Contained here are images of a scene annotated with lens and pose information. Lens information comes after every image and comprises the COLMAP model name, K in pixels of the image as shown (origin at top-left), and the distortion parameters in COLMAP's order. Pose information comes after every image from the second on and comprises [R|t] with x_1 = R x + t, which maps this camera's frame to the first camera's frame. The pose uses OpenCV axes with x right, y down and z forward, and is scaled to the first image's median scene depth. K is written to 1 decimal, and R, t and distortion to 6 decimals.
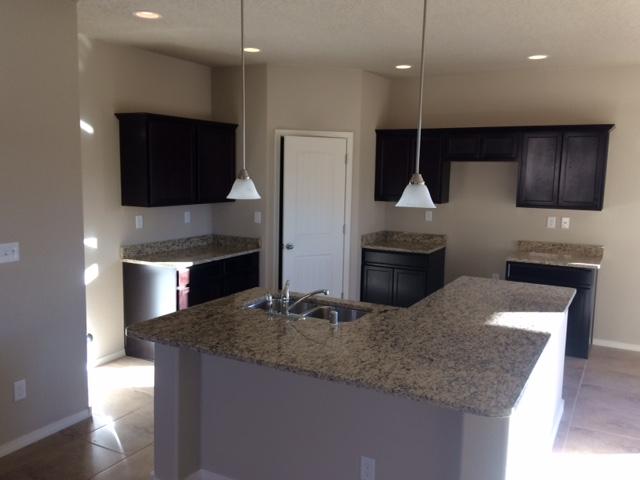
lens RADIAL K [[557.4, 0, 318.5], [0, 557.4, 238.7], [0, 0, 1]] dist [0.017436, 0.000571]
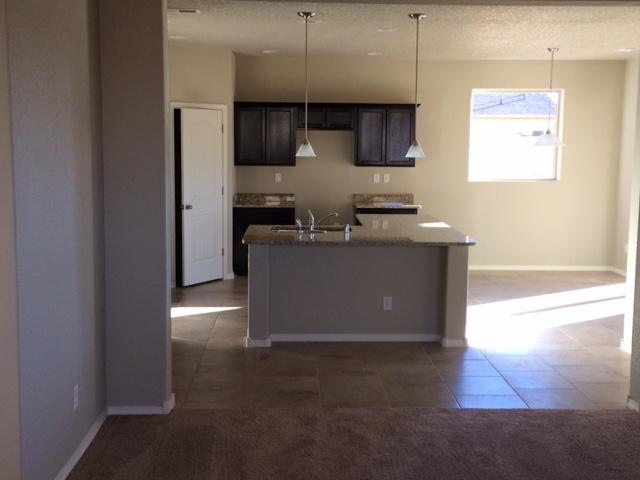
lens RADIAL K [[841.0, 0, 320.3], [0, 841.0, 240.6], [0, 0, 1]] dist [-0.000839, 0.000000]
pose [[0.852732, -0.070252, 0.517602, -0.708360], [0.069396, 0.997367, 0.021041, 0.064461], [-0.517718, 0.017977, 0.855363, -0.582754]]
